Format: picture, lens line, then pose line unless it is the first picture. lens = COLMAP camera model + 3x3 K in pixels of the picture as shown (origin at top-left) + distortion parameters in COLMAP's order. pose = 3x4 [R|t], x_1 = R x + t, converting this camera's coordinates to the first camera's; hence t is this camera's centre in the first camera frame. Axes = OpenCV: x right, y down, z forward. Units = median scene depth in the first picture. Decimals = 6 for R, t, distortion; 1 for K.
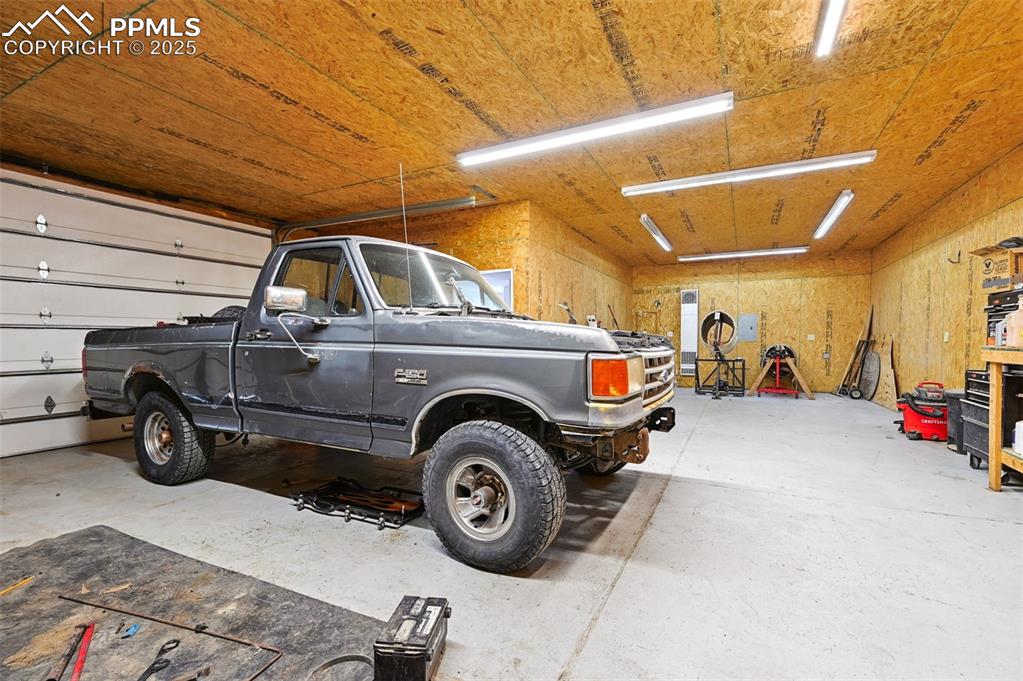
lens RADIAL K [[509.5, 0, 500.6], [0, 509.5, 340.7], [0, 0, 1]] dist [0.002703, 0.000541]
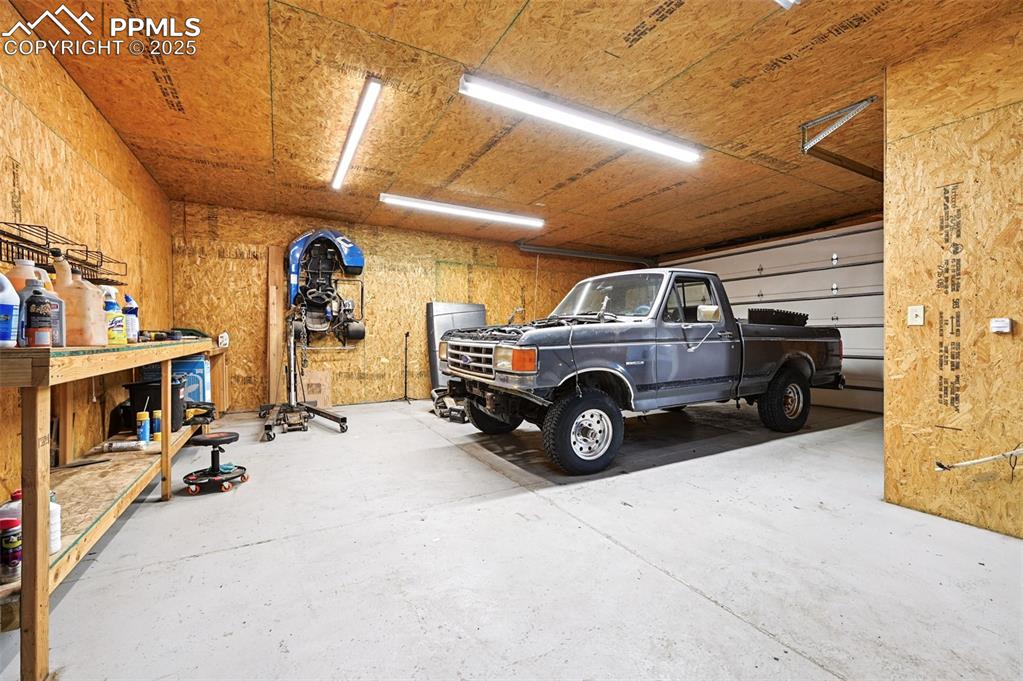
lens RADIAL K [[412.6, 0, 503.8], [0, 412.6, 336.6], [0, 0, 1]] dist [0.000187, -0.000558]
pose [[-0.612735, 0.000496, -0.790289, 1.021448], [-0.007109, 0.999956, 0.006140, -0.002738], [0.790257, 0.009381, -0.612704, 1.549345]]
